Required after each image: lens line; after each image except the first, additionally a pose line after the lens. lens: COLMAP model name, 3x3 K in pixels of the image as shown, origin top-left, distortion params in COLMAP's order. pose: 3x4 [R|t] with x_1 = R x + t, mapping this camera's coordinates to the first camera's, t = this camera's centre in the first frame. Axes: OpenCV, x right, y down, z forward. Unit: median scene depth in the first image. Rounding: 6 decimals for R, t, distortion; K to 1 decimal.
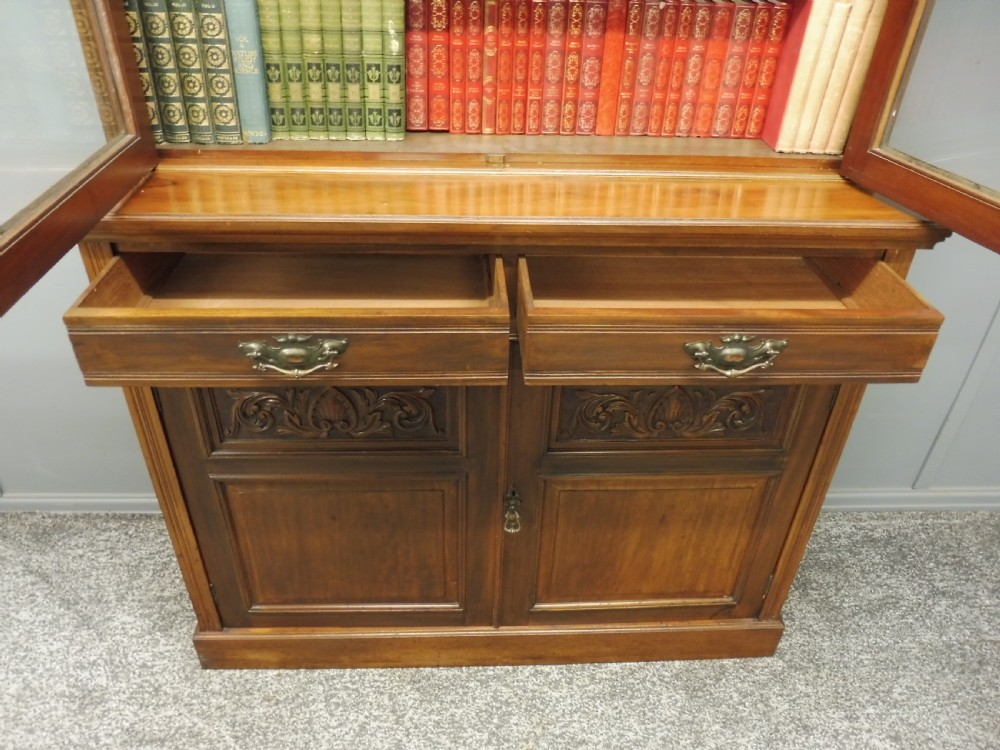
lens RADIAL K [[720.2, 0, 499.7], [0, 720.2, 380.5], [0, 0, 1]] dist [-0.063781, 0.031200]
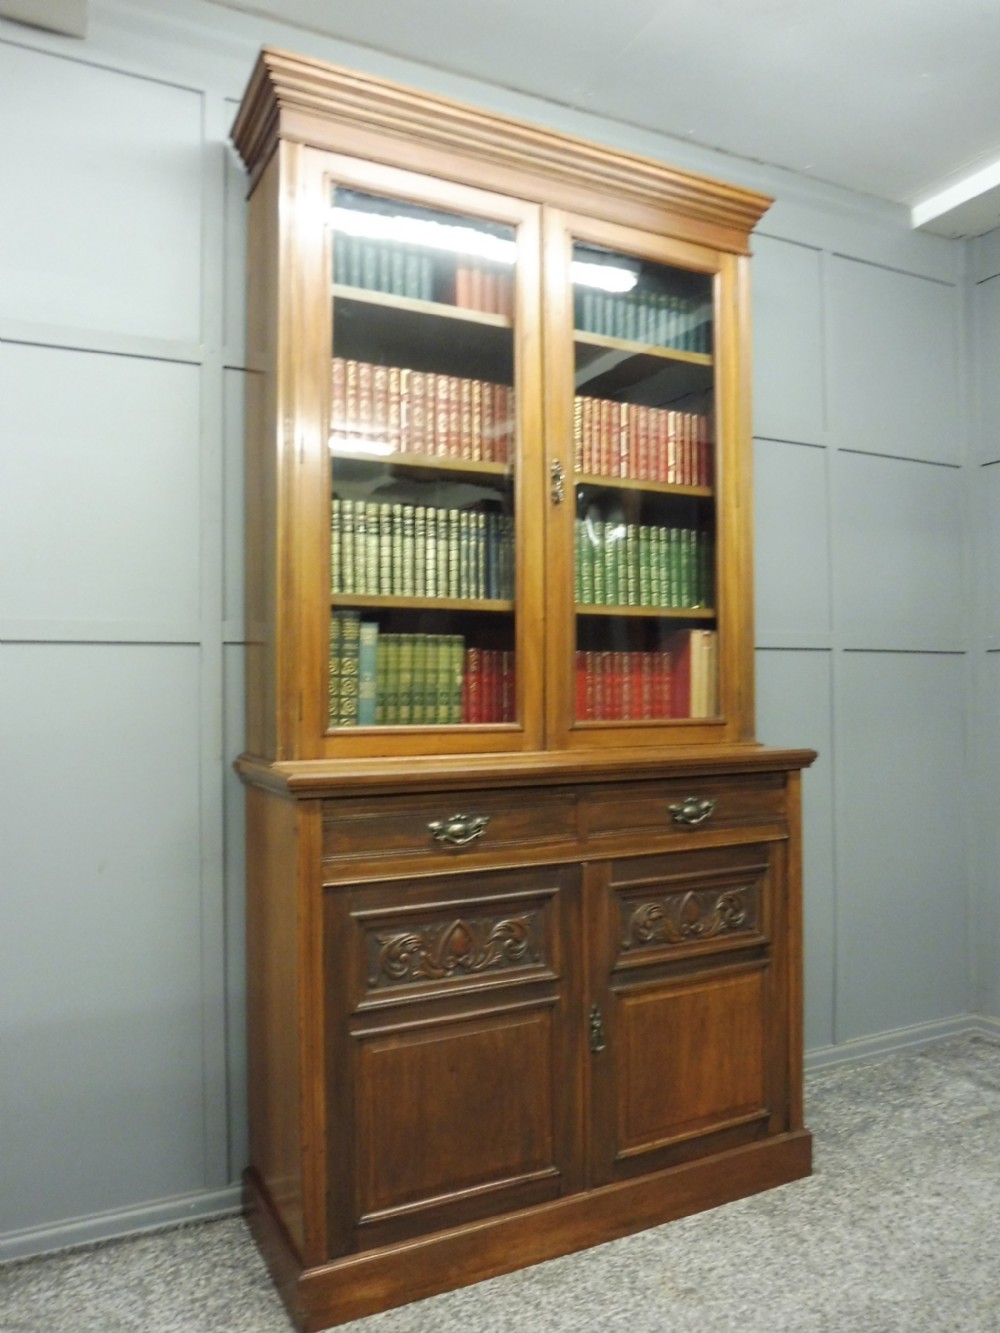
lens RADIAL K [[960.0, 0, 484.4], [0, 960.0, 680.6], [0, 0, 1]] dist [-0.063781, 0.031200]
pose [[0.915159, -0.033026, 0.401738, -0.679437], [0.254303, 0.820576, -0.511845, 0.418776], [-0.312752, 0.570583, 0.759356, -0.386097]]
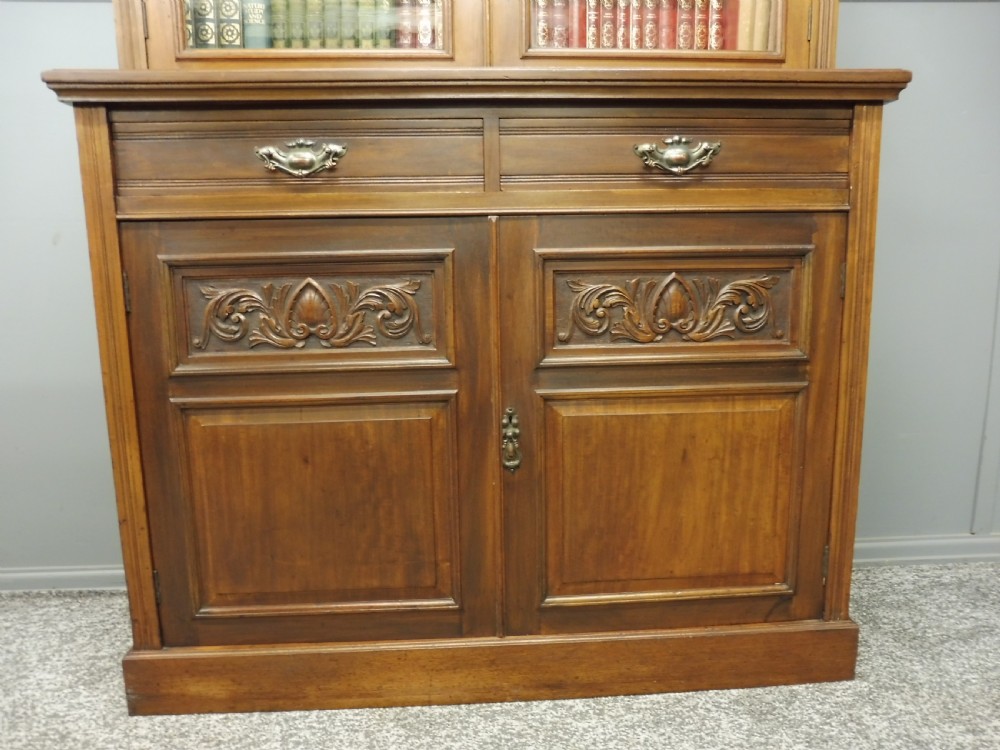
lens RADIAL K [[720.2, 0, 501.4], [0, 720.2, 388.2], [0, 0, 1]] dist [-0.063781, 0.031200]
pose [[0.998927, -0.046138, 0.003937, 0.005130], [0.043728, 0.911947, -0.407971, 0.438692], [0.015232, 0.407706, 0.912986, 0.159030]]
